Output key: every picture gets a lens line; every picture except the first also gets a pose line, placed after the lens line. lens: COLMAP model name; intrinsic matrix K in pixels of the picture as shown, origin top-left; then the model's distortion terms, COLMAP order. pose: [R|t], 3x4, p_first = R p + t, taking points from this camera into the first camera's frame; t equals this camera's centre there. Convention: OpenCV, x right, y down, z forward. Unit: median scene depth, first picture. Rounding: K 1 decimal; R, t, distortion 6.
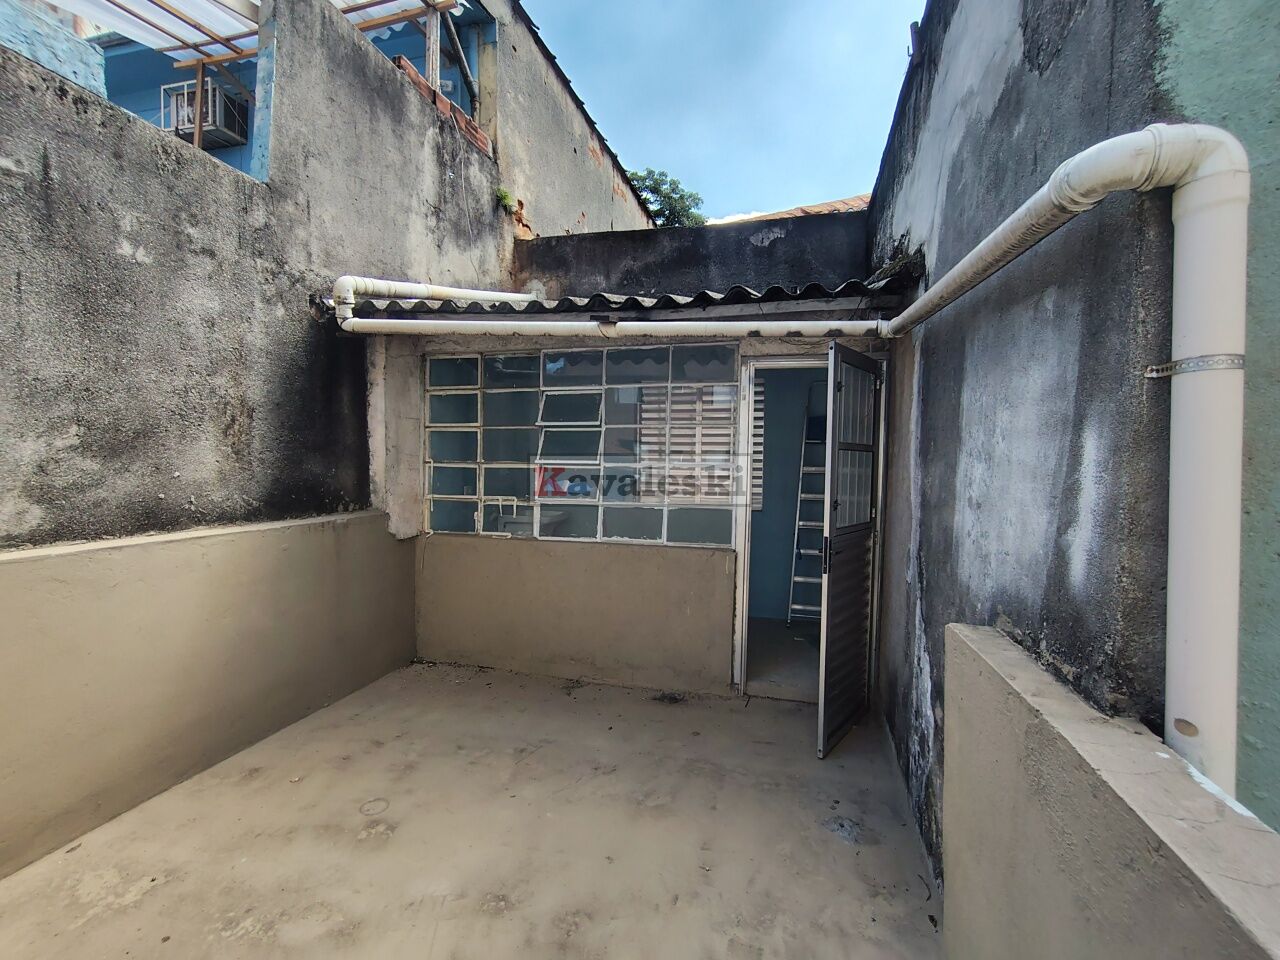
lens RADIAL K [[589.4, 0, 640.2], [0, 589.4, 477.3], [0, 0, 1]] dist [-0.001972, 0.003785]
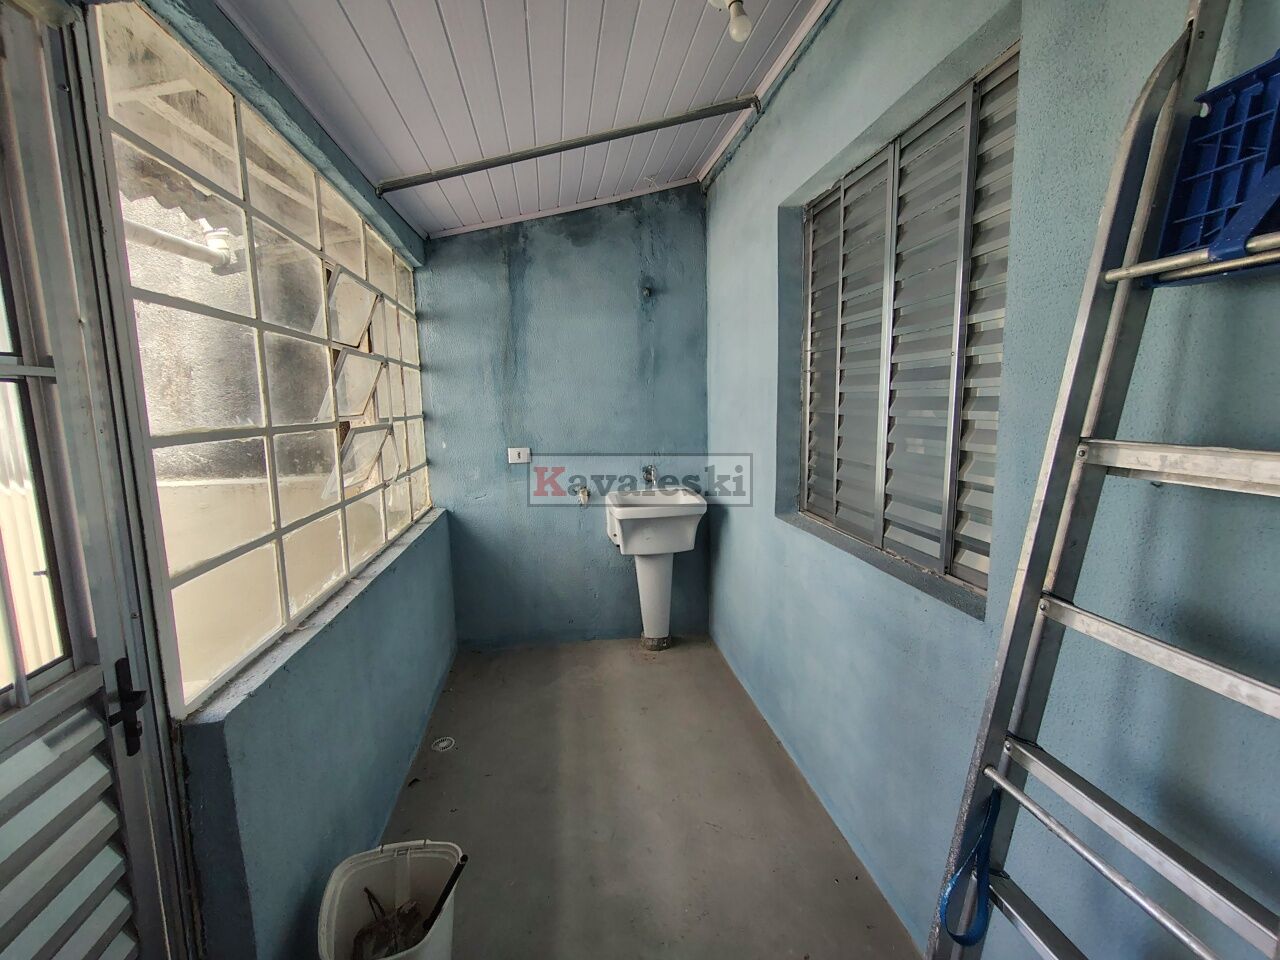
lens RADIAL K [[589.4, 0, 640.2], [0, 589.4, 477.3], [0, 0, 1]] dist [-0.001972, 0.003785]
pose [[0.402151, 0.100034, -0.910092, 0.728420], [0.001806, 0.993925, 0.110047, -0.046017], [0.915571, -0.045899, 0.399527, 1.555072]]
